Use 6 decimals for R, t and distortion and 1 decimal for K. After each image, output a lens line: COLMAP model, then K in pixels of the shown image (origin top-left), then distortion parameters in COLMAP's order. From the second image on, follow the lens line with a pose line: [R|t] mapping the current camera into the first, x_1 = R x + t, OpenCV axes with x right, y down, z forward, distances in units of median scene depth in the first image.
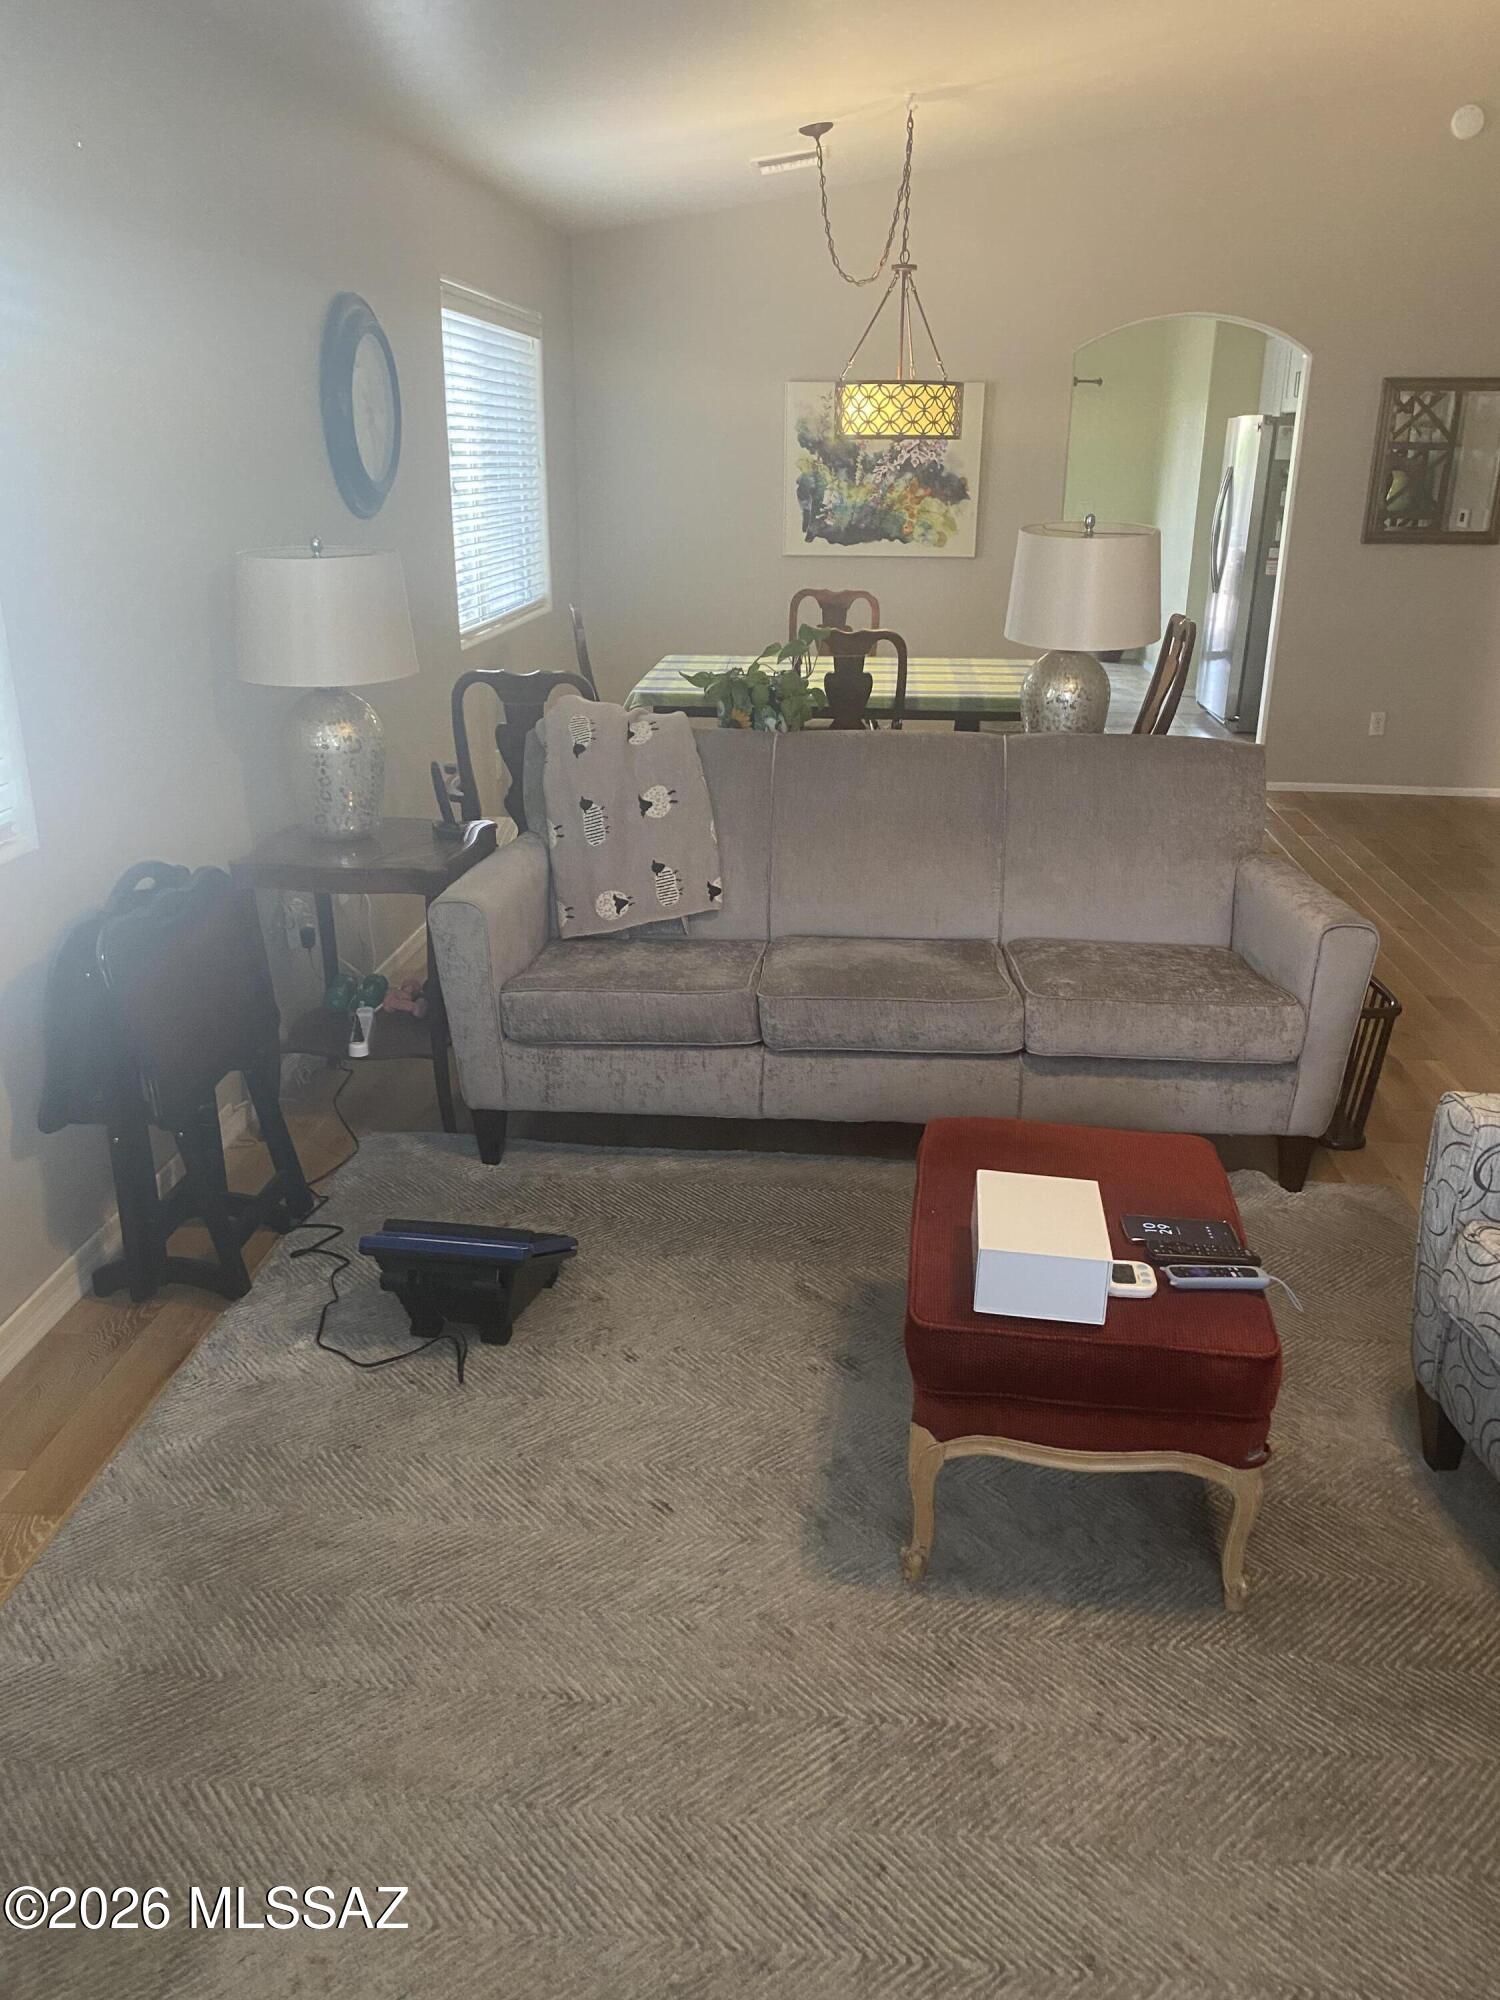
lens RADIAL K [[1539.9, 0, 753.0], [0, 1539.9, 1021.8], [0, 0, 1]] dist [0.022516, -0.031802]
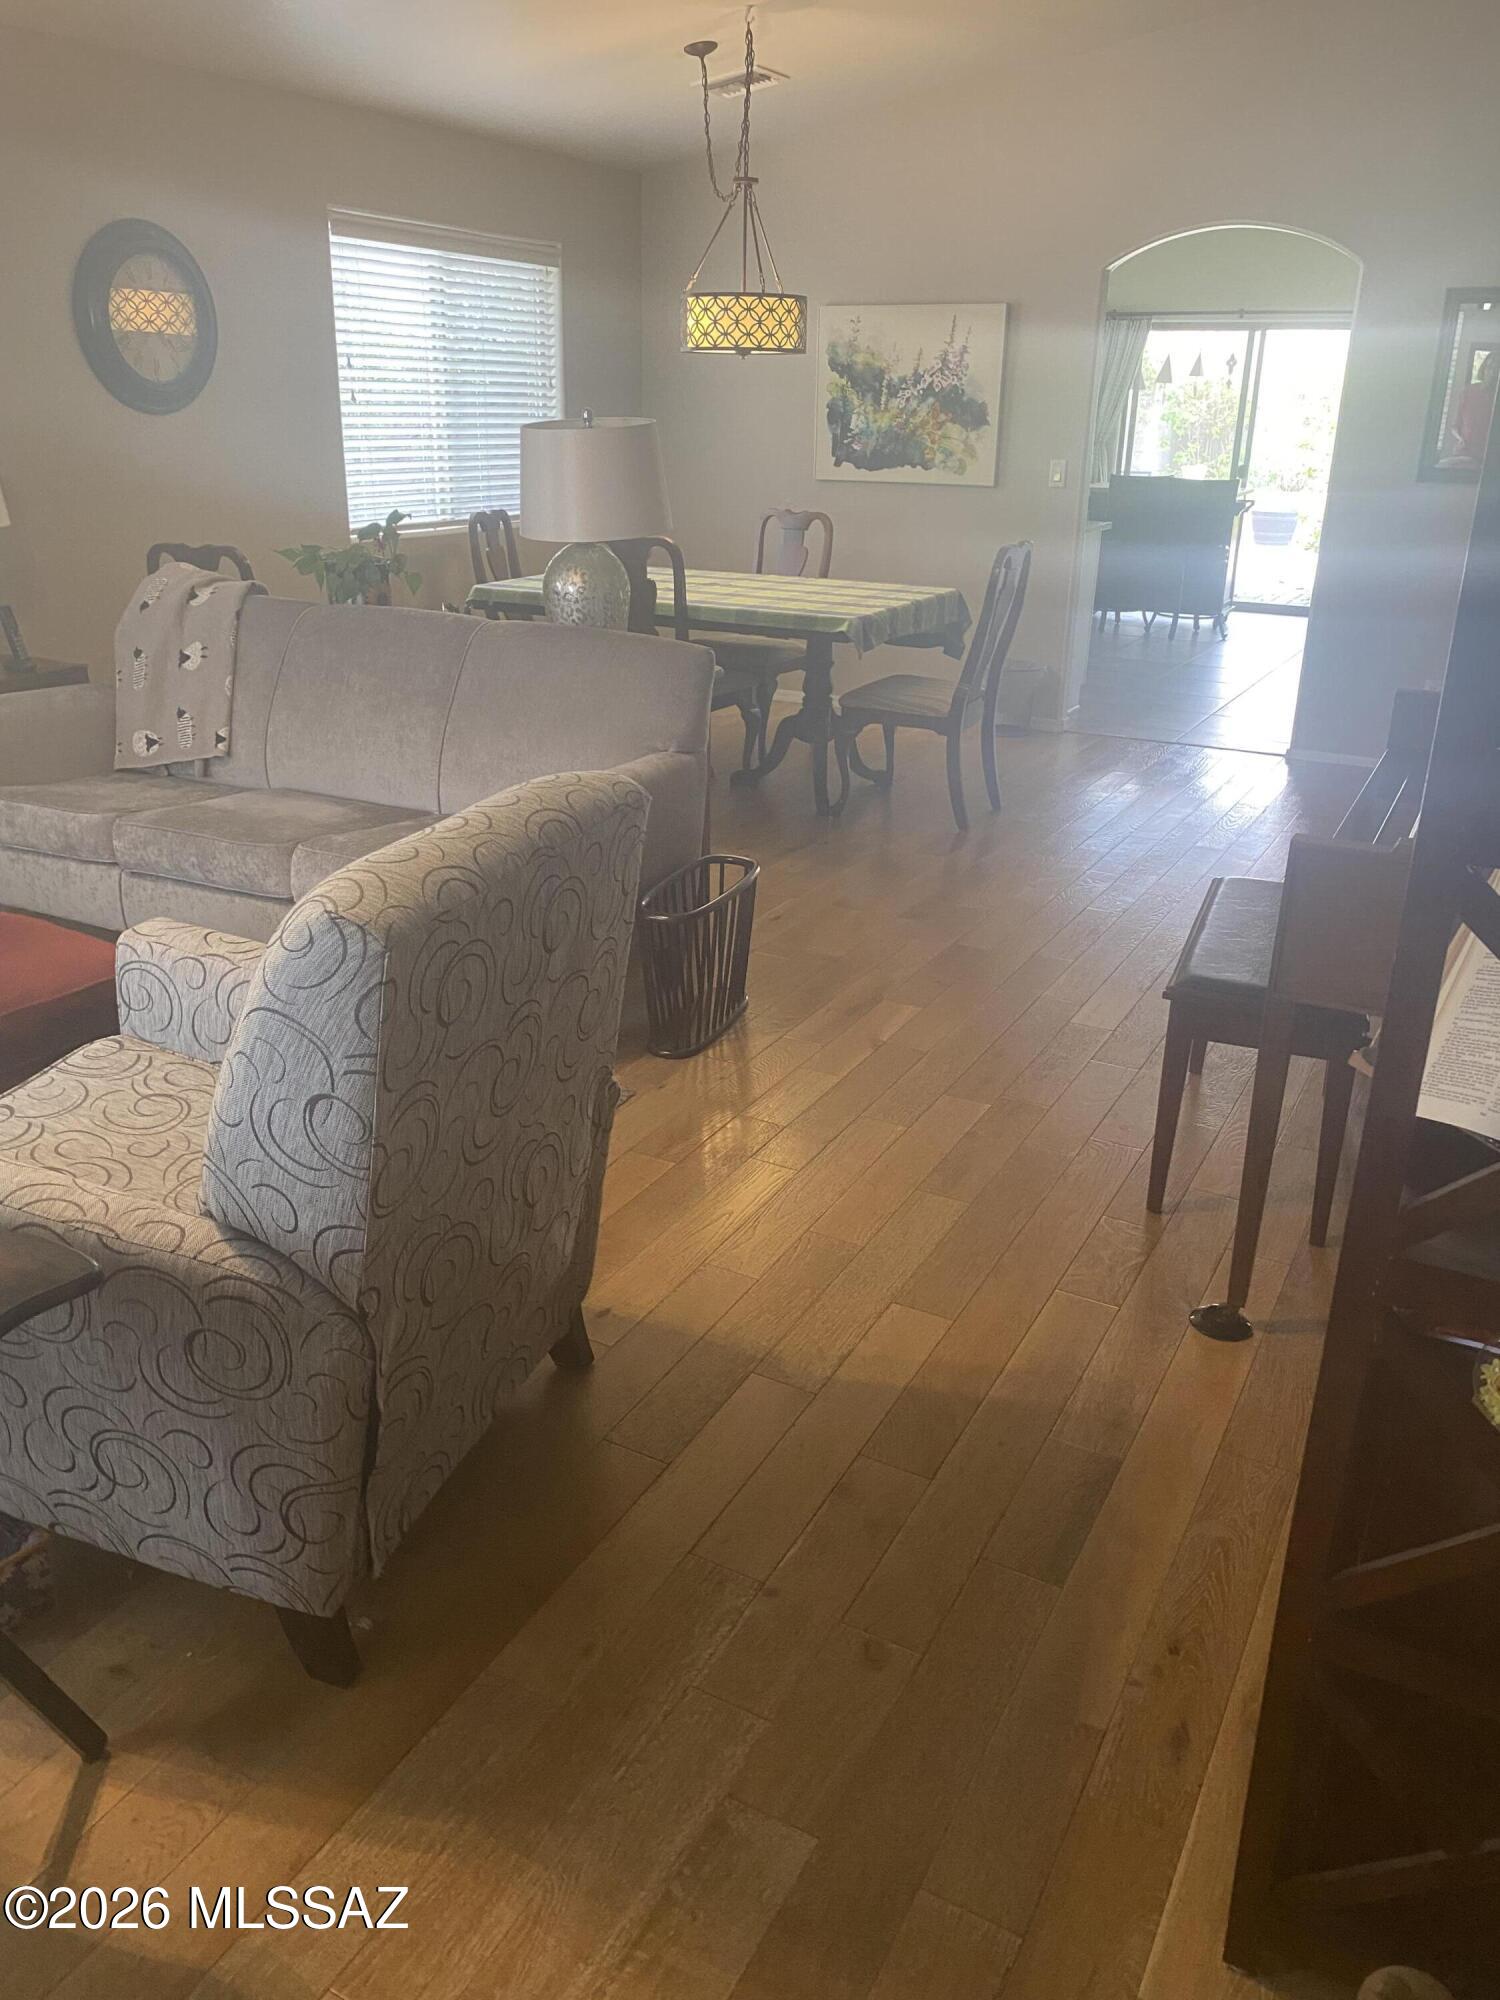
lens RADIAL K [[1539.9, 0, 743.5], [0, 1539.9, 979.0], [0, 0, 1]] dist [0.022516, -0.031802]
pose [[0.911302, 0.151382, -0.382900, 0.422816], [-0.152516, 0.987916, 0.027592, -0.001350], [0.382450, 0.033254, 0.923378, 0.066004]]
